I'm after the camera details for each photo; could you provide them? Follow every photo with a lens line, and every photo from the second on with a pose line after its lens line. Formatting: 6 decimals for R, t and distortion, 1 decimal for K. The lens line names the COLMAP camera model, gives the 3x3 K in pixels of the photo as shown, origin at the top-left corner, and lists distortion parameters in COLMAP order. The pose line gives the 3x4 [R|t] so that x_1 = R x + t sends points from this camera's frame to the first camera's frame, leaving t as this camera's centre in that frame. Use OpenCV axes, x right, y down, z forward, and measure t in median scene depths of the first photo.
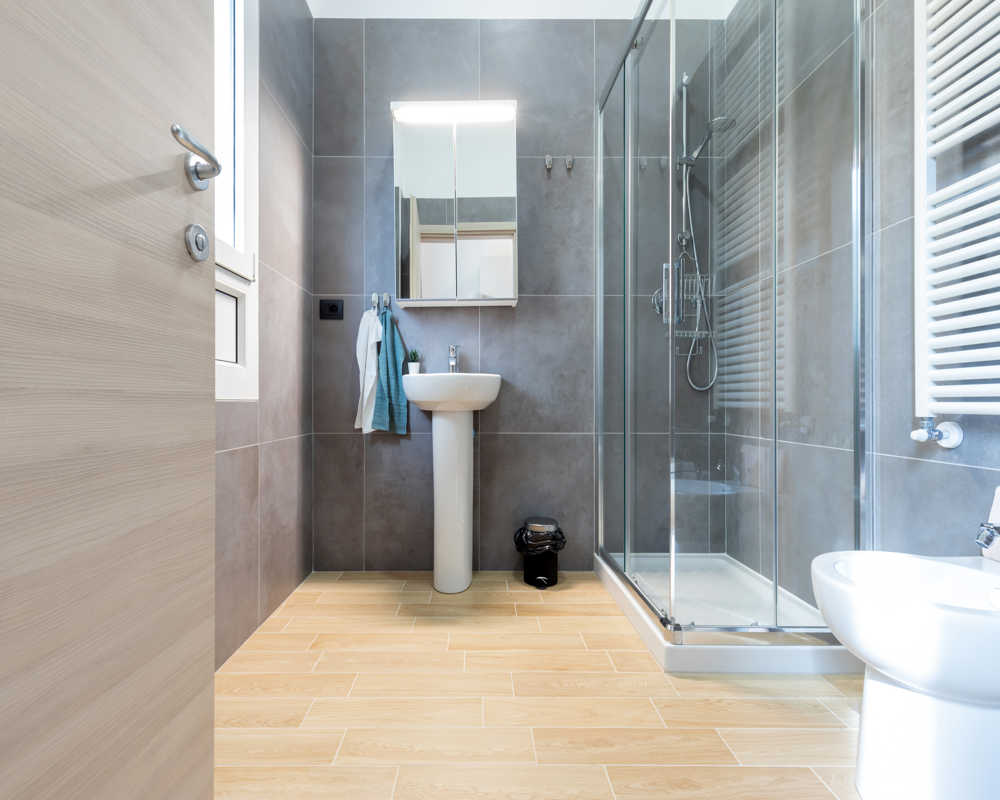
lens RADIAL K [[460.0, 0, 496.2], [0, 460.0, 400.9], [0, 0, 1]] dist [0.004245, -0.000206]
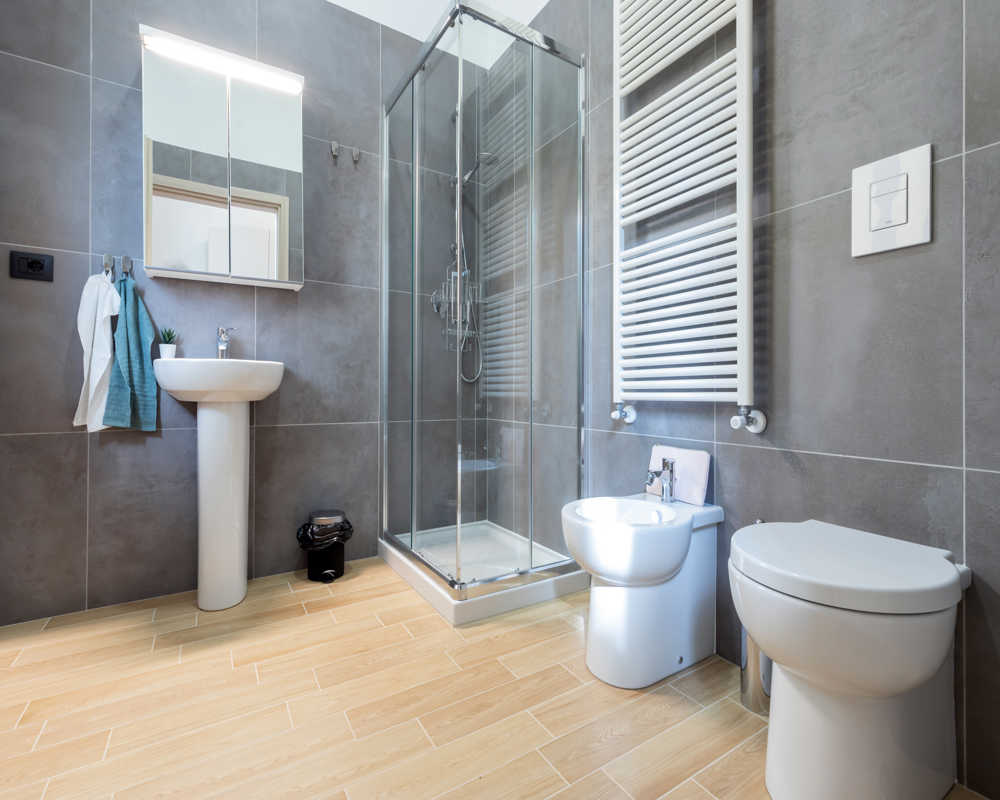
lens RADIAL K [[470.0, 0, 502.2], [0, 470.0, 391.6], [0, 0, 1]] dist [-0.000862, -0.000857]
pose [[0.843146, 0.002235, 0.537680, -0.126717], [-0.002651, 0.999996, 0.000000, 0.000650], [-0.537678, -0.001426, 0.843149, -0.041892]]
